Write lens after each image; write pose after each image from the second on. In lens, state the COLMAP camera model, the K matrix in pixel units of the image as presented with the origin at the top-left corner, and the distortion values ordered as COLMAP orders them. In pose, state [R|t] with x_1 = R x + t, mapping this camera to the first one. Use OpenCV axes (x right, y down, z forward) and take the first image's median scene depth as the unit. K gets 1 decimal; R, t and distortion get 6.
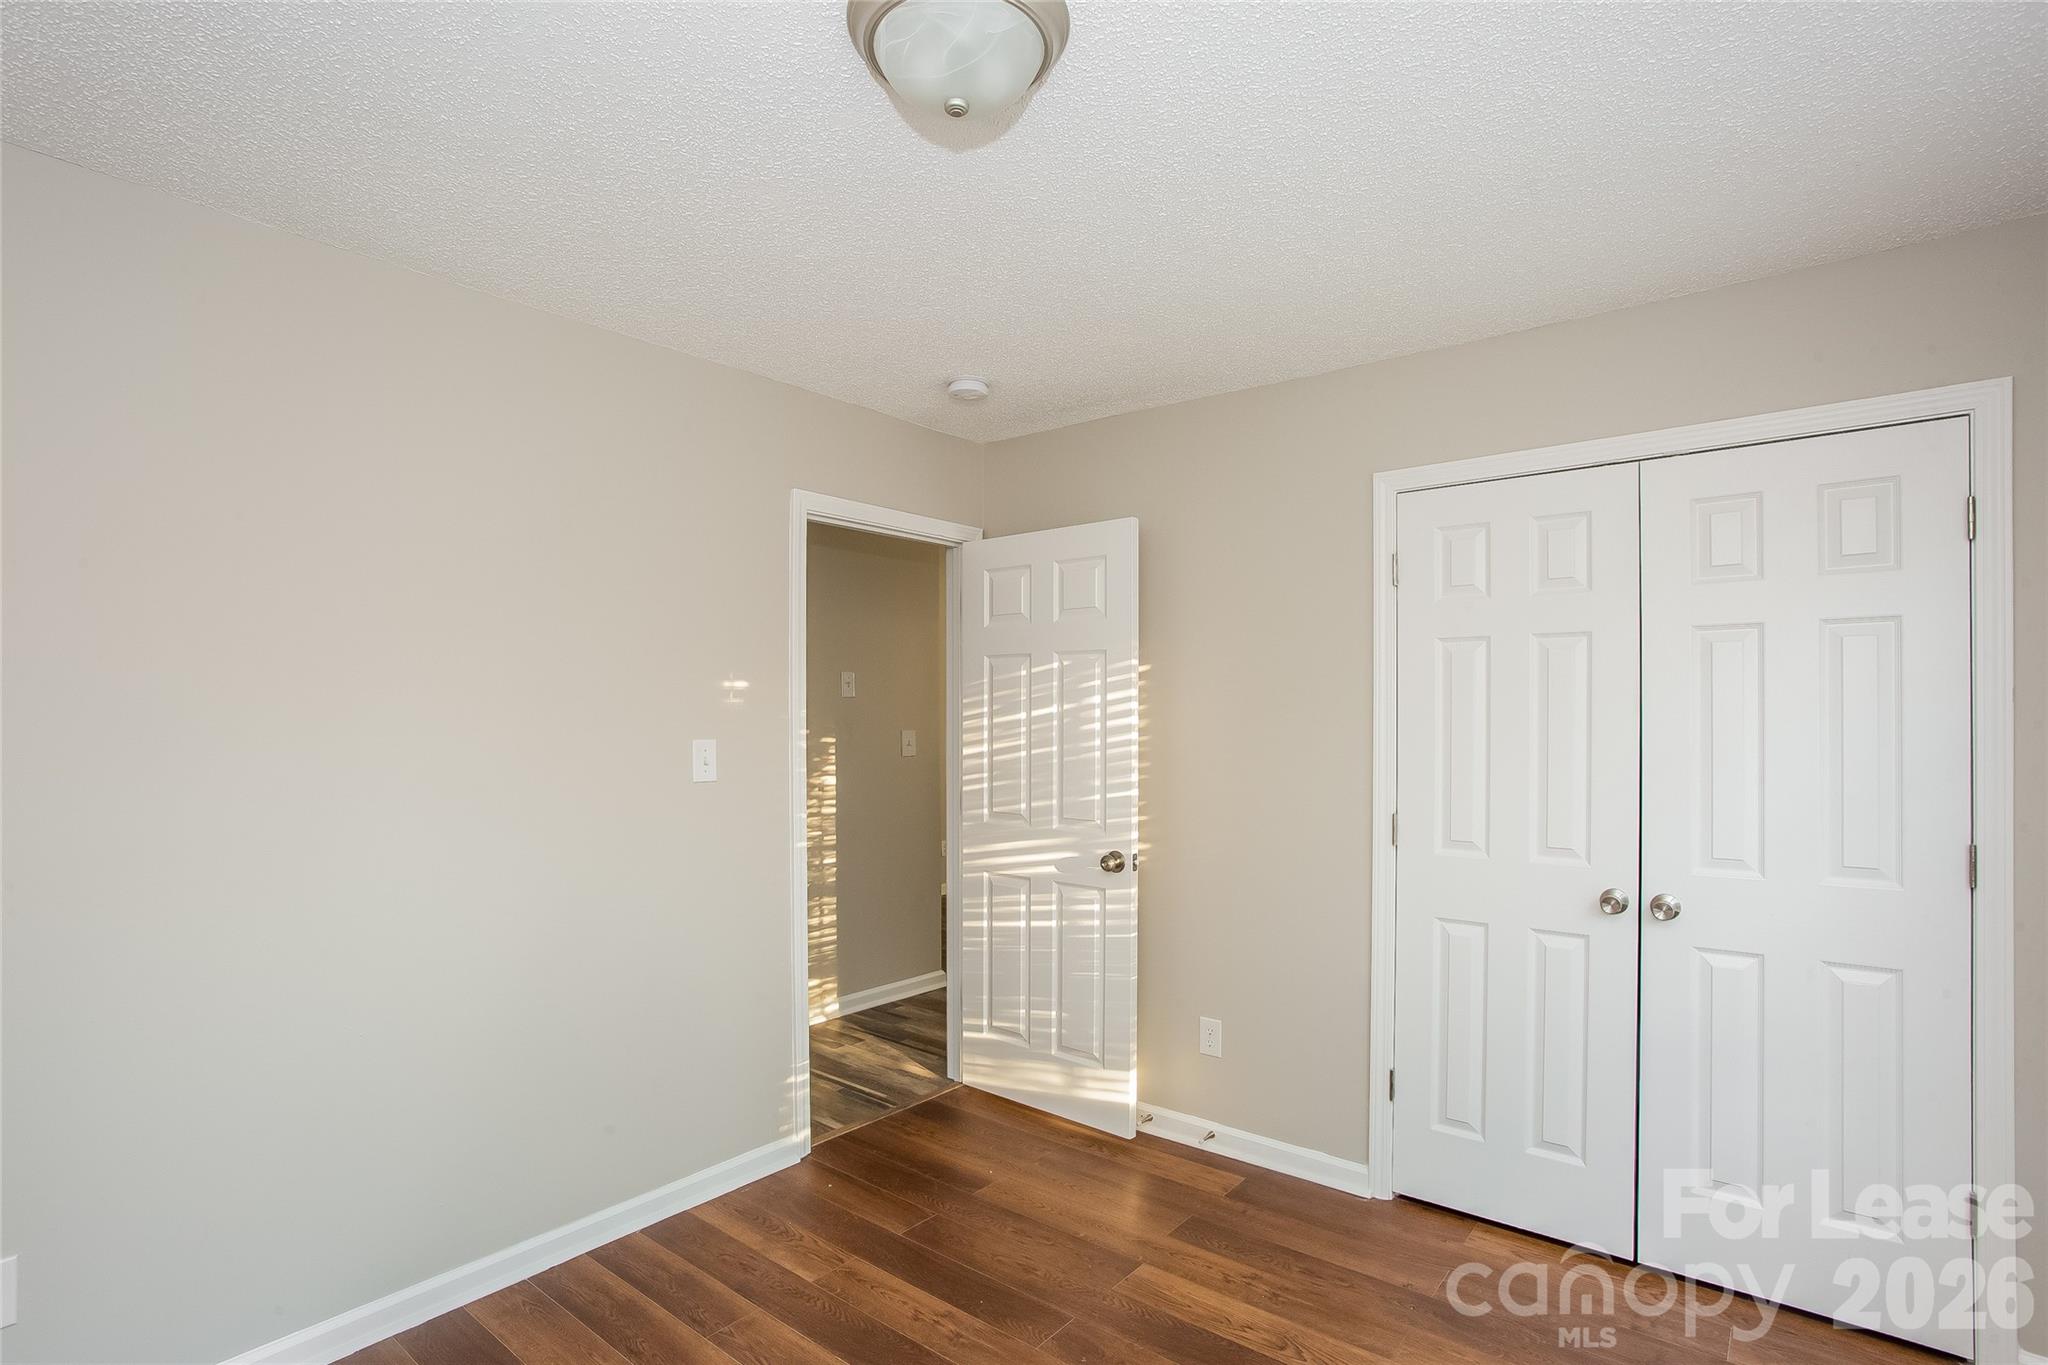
lens RADIAL K [[1002.1, 0, 994.1], [0, 1002.1, 745.1], [0, 0, 1]] dist [0.018099, 0.000113]
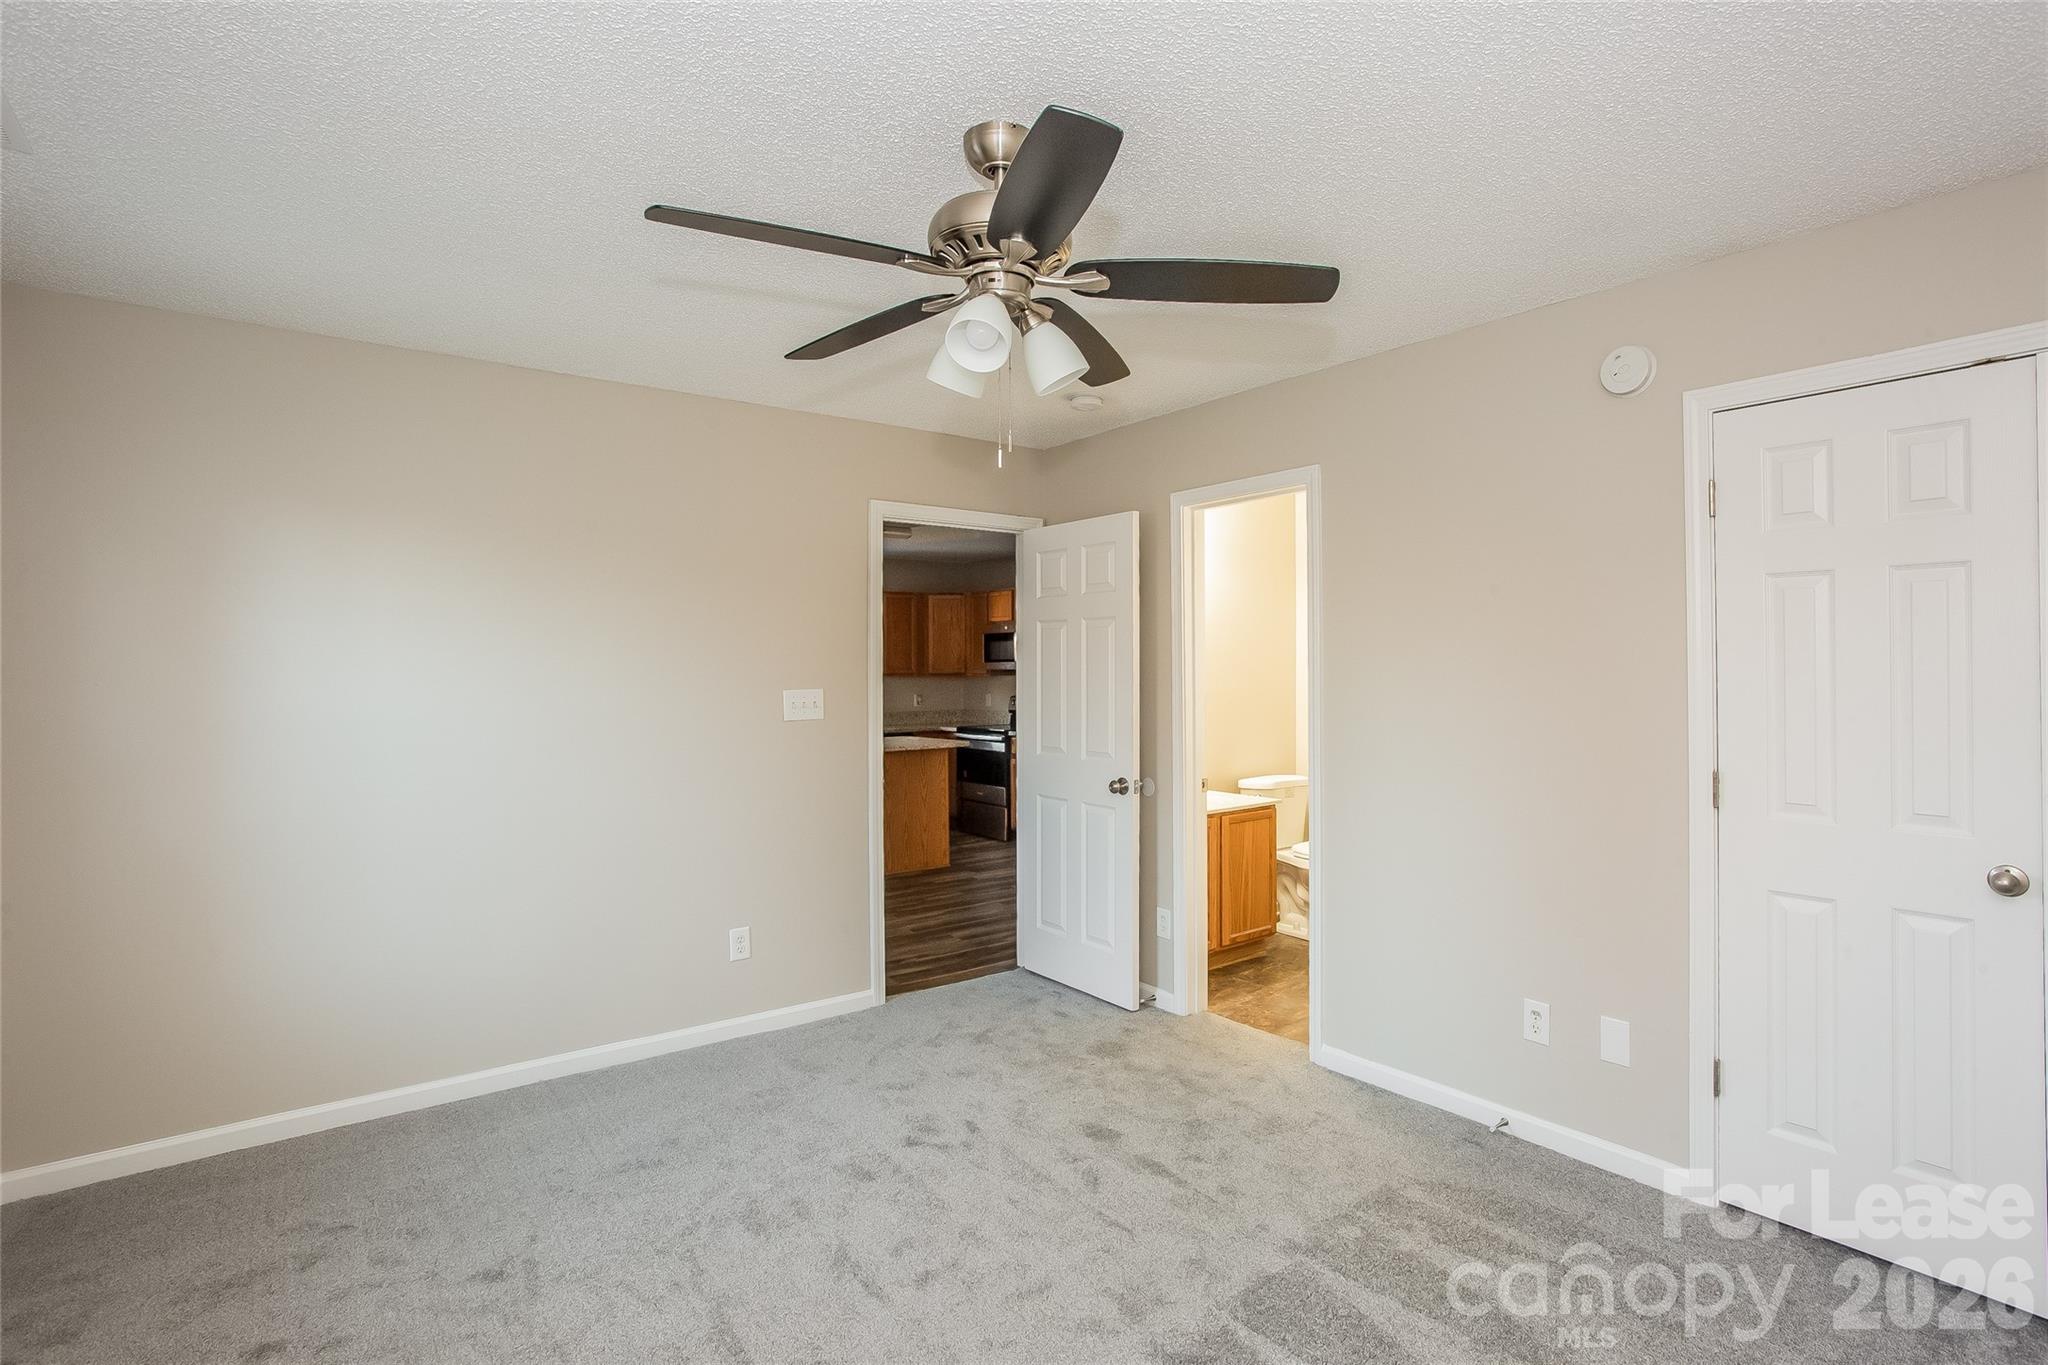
lens RADIAL K [[1002.1, 0, 1011.8], [0, 1002.1, 694.0], [0, 0, 1]] dist [0.018099, 0.000113]
pose [[0.964251, 0.002020, -0.264984, 0.147366], [-0.002013, 0.999998, 0.000299, 0.002457], [0.264984, 0.000245, 0.964253, -0.116653]]
